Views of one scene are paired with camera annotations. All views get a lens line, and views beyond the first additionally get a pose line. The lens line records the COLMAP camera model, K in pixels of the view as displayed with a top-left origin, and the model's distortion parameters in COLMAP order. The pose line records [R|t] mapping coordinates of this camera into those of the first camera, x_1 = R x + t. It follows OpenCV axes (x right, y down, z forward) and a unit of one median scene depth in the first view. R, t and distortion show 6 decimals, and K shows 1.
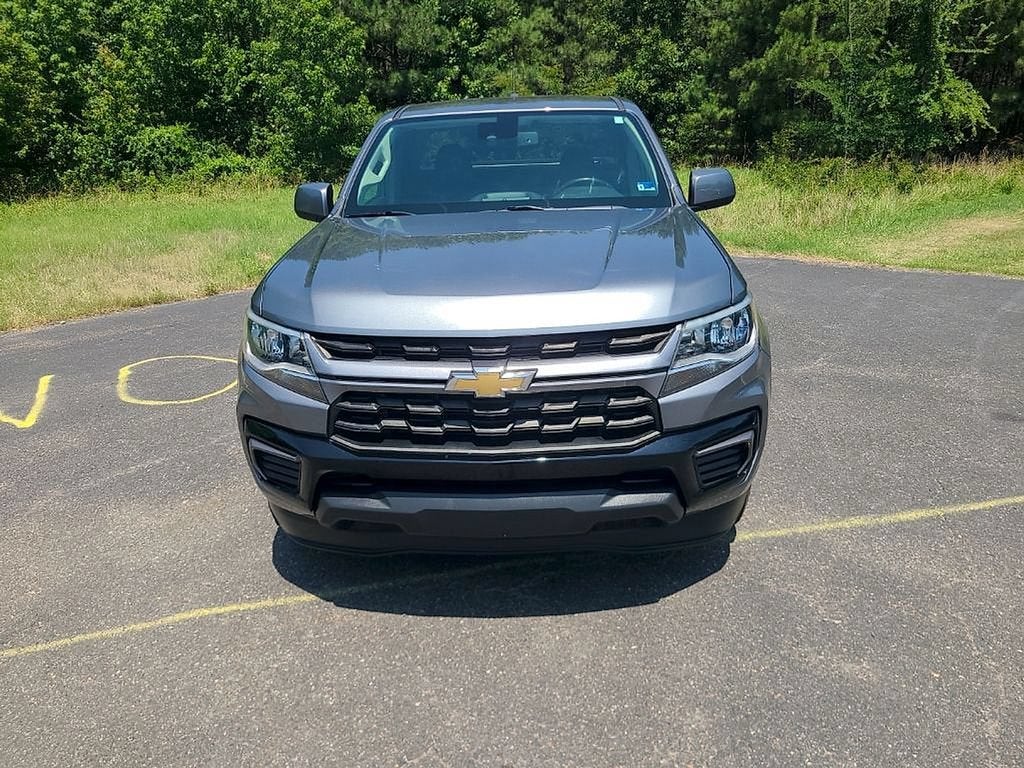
lens RADIAL K [[775.0, 0, 502.8], [0, 775.0, 382.6], [0, 0, 1]] dist [0.056200, -0.037183]
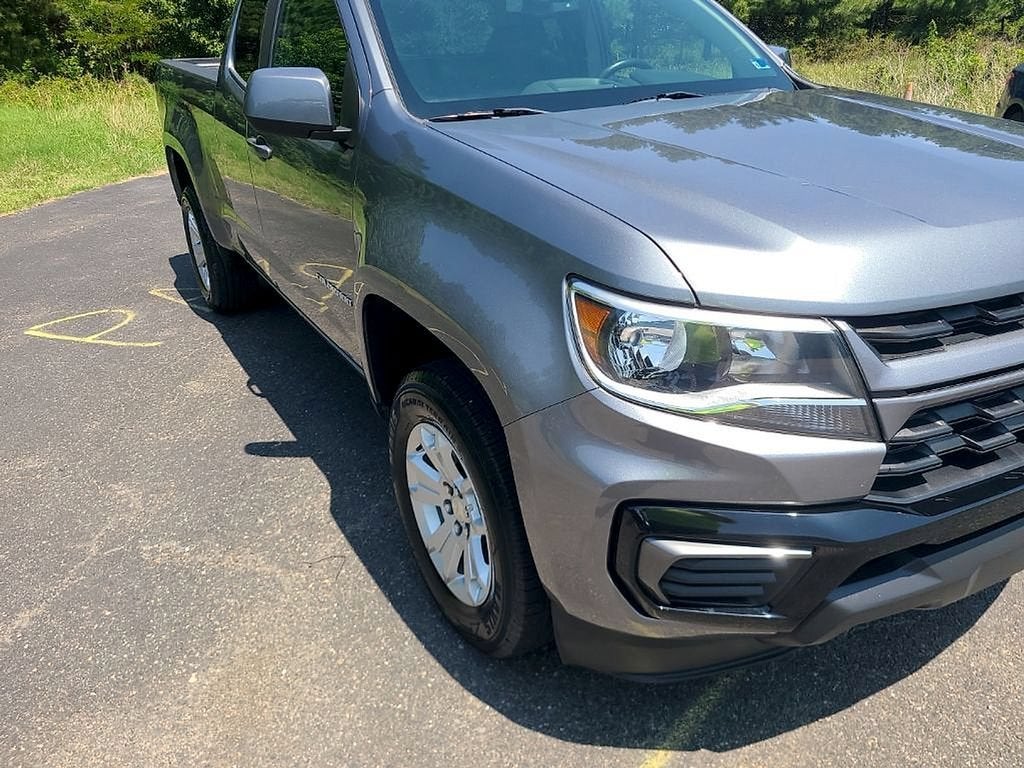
lens RADIAL K [[775.0, 0, 518.3], [0, 775.0, 378.8], [0, 0, 1]] dist [0.056200, -0.037183]
pose [[0.825880, -0.210387, 0.523125, -0.201856], [0.165163, 0.977350, 0.132315, -0.036971], [-0.539114, -0.022876, 0.841922, 0.188855]]
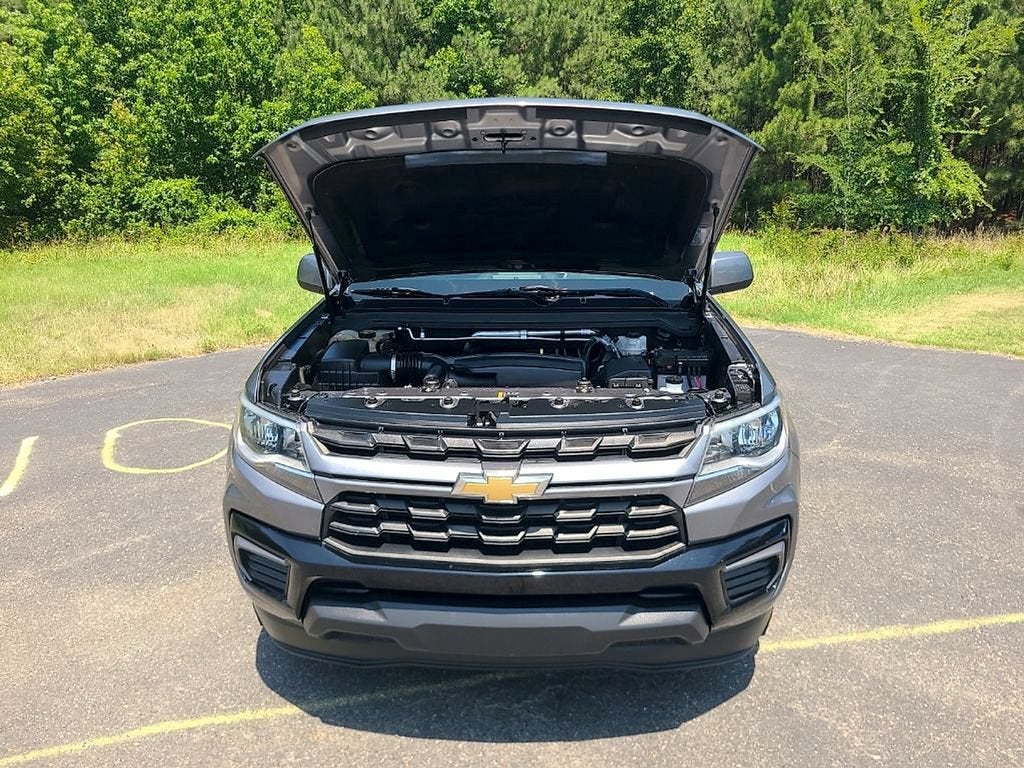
lens RADIAL K [[775.0, 0, 507.6], [0, 775.0, 376.9], [0, 0, 1]] dist [0.056200, -0.037183]
pose [[0.999617, 0.026135, 0.009084, -0.005485], [-0.025361, 0.996722, -0.076824, -0.015888], [-0.011062, 0.076564, 0.997003, 0.020318]]
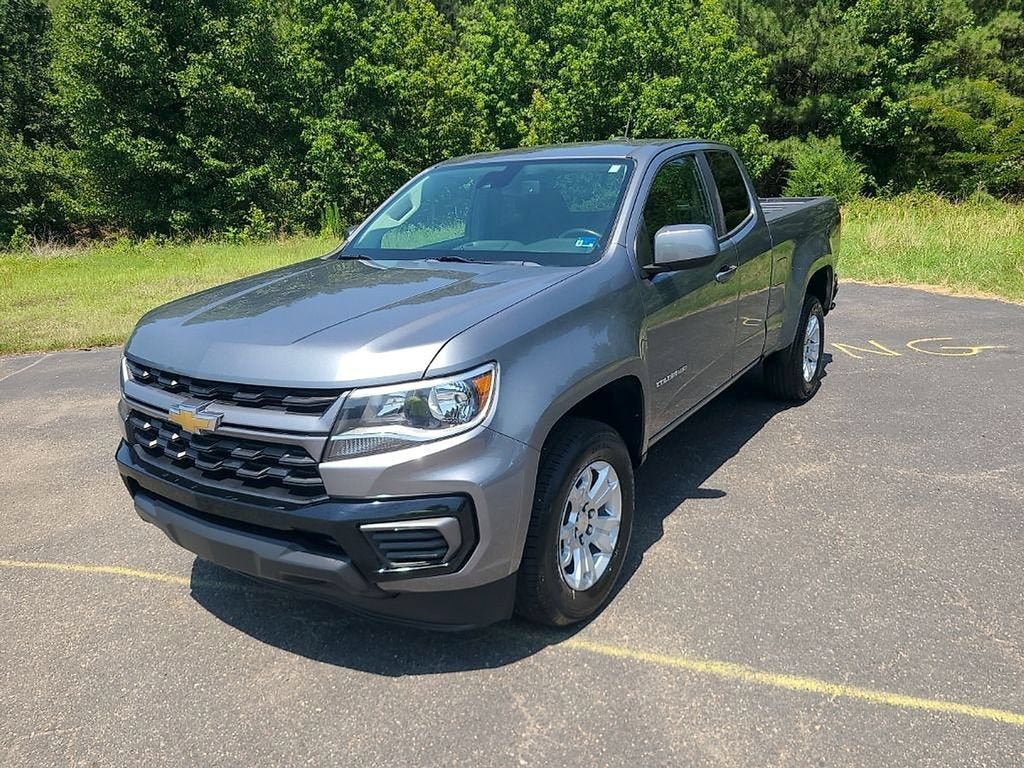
lens RADIAL K [[775.0, 0, 526.8], [0, 775.0, 383.5], [0, 0, 1]] dist [0.056200, -0.037183]
pose [[0.858883, 0.131797, -0.494924, 0.247097], [-0.146373, 0.989185, 0.009403, -0.034674], [0.490811, 0.064367, 0.868885, 0.072094]]
